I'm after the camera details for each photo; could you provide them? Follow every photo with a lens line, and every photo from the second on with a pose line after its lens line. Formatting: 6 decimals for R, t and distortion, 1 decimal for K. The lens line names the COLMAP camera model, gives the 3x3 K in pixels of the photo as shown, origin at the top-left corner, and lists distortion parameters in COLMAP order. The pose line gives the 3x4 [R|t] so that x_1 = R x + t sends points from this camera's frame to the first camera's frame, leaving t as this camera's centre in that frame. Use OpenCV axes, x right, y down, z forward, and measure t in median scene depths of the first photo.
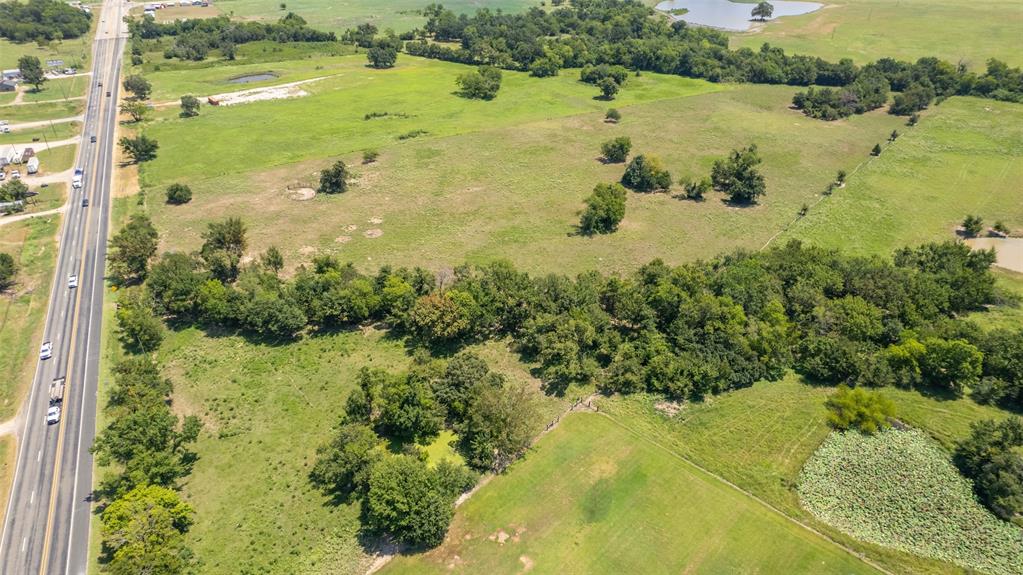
lens RADIAL K [[653.8, 0, 514.9], [0, 653.8, 289.3], [0, 0, 1]] dist [-0.080730, 0.074088]
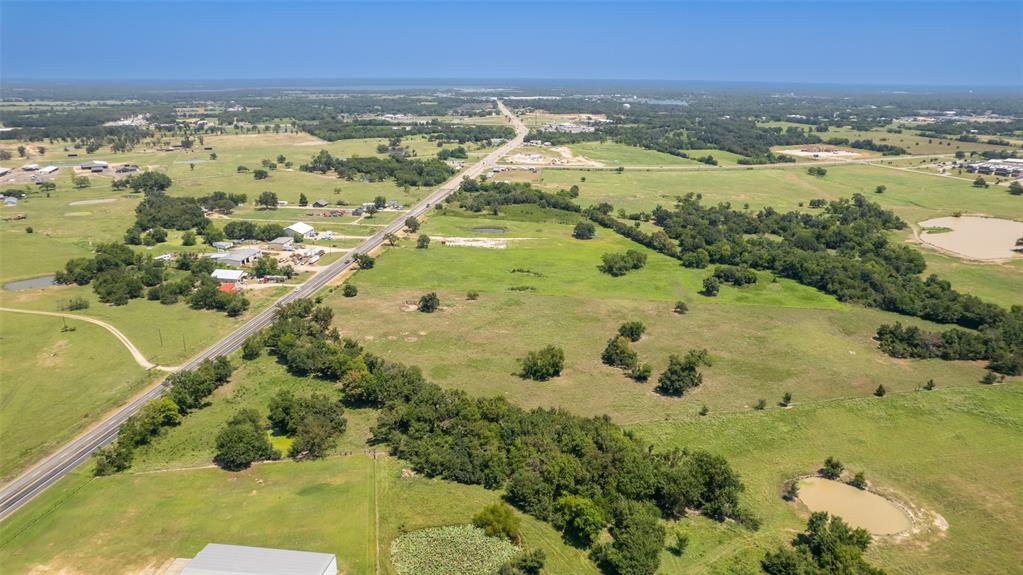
lens RADIAL K [[653.8, 0, 515.1], [0, 653.8, 288.4], [0, 0, 1]] dist [-0.080730, 0.074088]
pose [[0.812157, 0.194754, -0.549975, 0.730666], [-0.315760, 0.939380, -0.133641, -0.063948], [0.490608, 0.282198, 0.824420, -0.170098]]
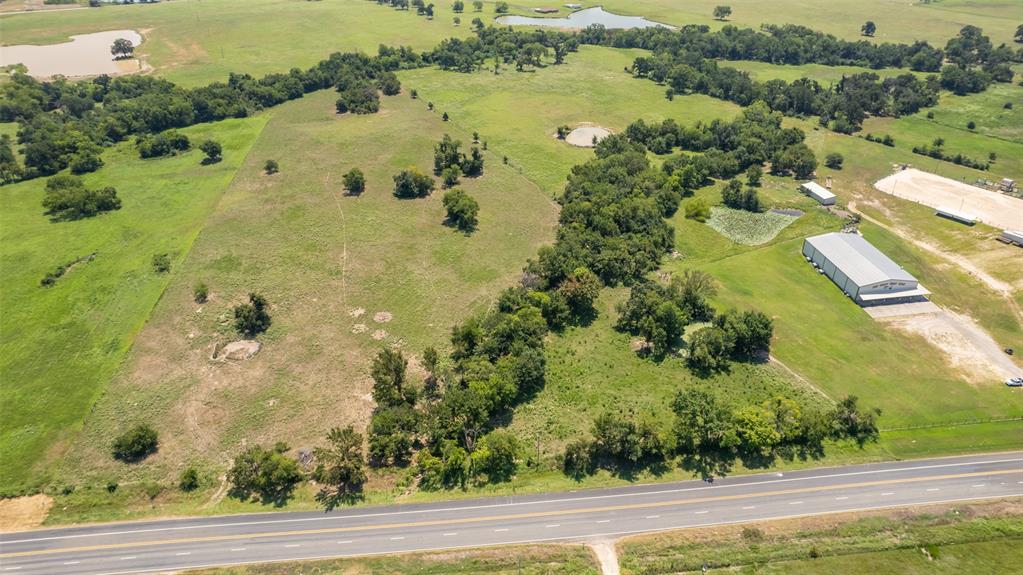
lens RADIAL K [[653.8, 0, 512.2], [0, 653.8, 289.5], [0, 0, 1]] dist [-0.080730, 0.074088]
pose [[0.362878, -0.488813, 0.793336, -0.838640], [0.487258, 0.825237, 0.285594, -0.282769], [-0.794292, 0.282923, 0.537638, 0.254158]]
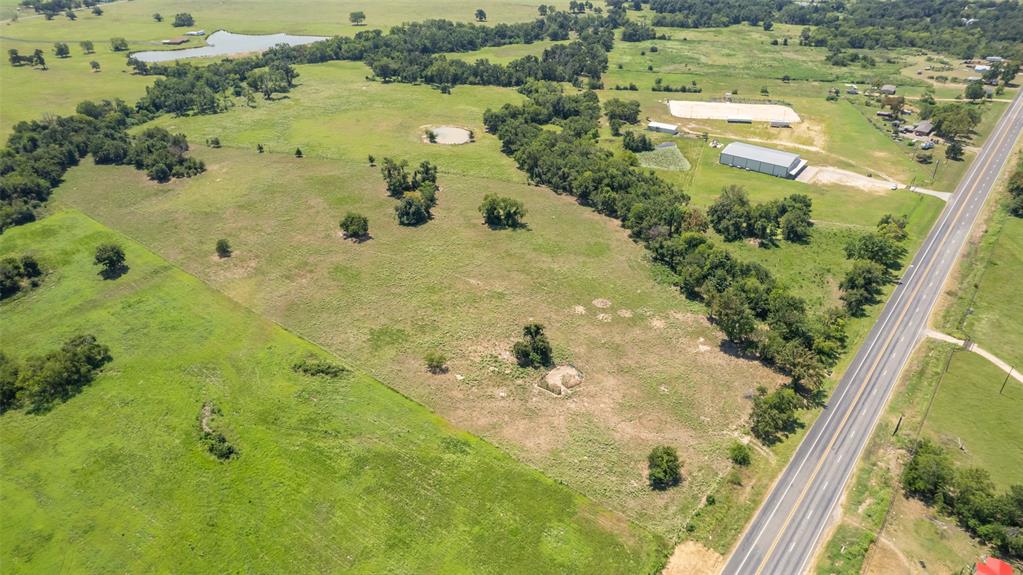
lens RADIAL K [[653.8, 0, 512.9], [0, 653.8, 288.9], [0, 0, 1]] dist [-0.080730, 0.074088]
pose [[-0.395206, -0.468992, 0.789847, -0.901856], [0.481897, 0.626174, 0.612928, -0.750658], [-0.782040, 0.622858, -0.021462, 1.013863]]
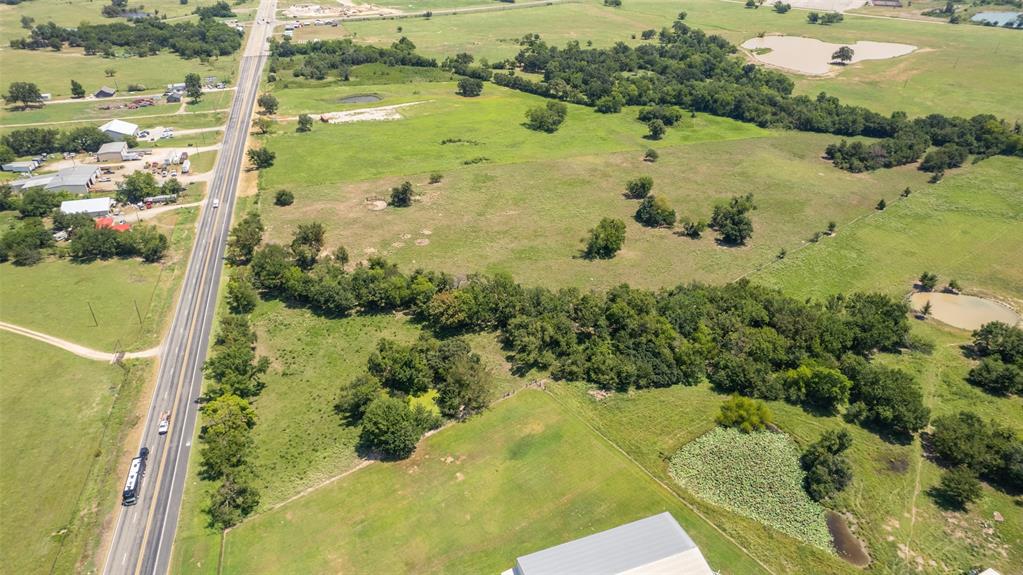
lens RADIAL K [[653.8, 0, 515.3], [0, 653.8, 289.5], [0, 0, 1]] dist [-0.080730, 0.074088]
pose [[0.983200, 0.098531, -0.153654, 0.152605], [-0.100285, 0.994952, -0.003692, -0.006056], [0.152515, 0.019039, 0.988118, -0.213958]]
